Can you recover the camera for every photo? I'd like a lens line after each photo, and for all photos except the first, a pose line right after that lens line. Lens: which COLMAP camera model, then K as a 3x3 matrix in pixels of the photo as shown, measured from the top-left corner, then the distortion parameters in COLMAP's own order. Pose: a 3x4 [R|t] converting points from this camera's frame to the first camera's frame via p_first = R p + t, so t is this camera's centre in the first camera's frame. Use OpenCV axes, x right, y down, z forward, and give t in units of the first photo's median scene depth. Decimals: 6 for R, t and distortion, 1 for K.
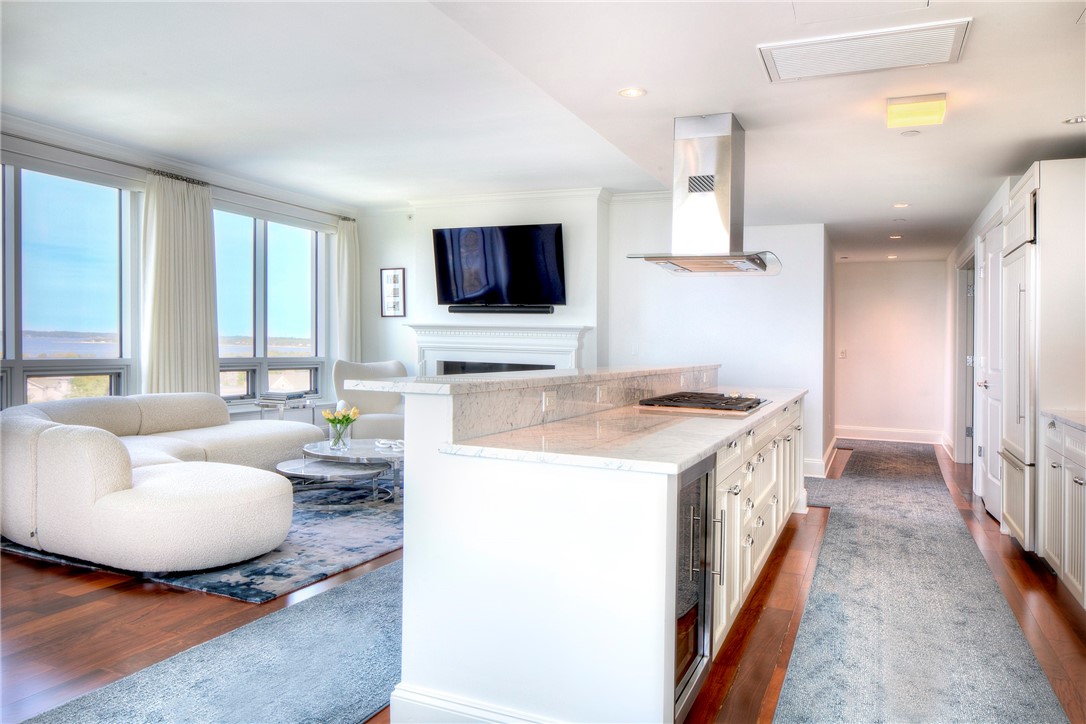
lens RADIAL K [[752.0, 0, 597.2], [0, 752.0, 366.4], [0, 0, 1]] dist [-0.003594, 0.004348]
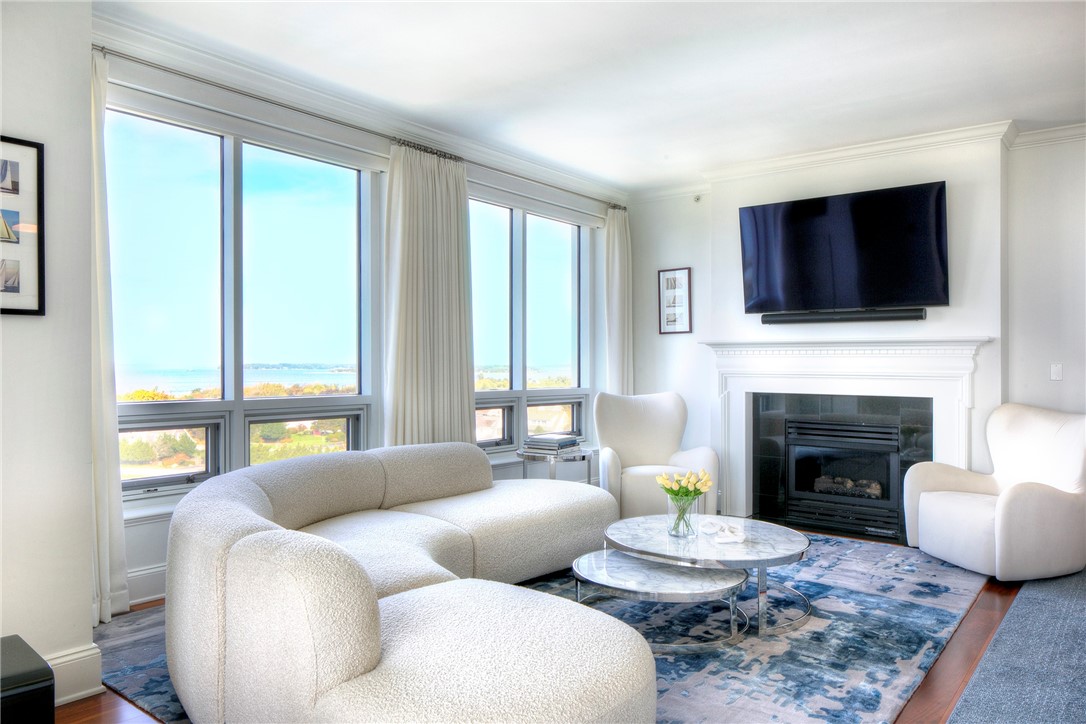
lens RADIAL K [[752.0, 0, 545.5], [0, 752.0, 360.5], [0, 0, 1]] dist [-0.003594, 0.004348]
pose [[0.948445, -0.021867, -0.316185, -0.186004], [0.009543, 0.999135, -0.040472, -0.011299], [0.316797, 0.035369, 0.947834, 0.292616]]
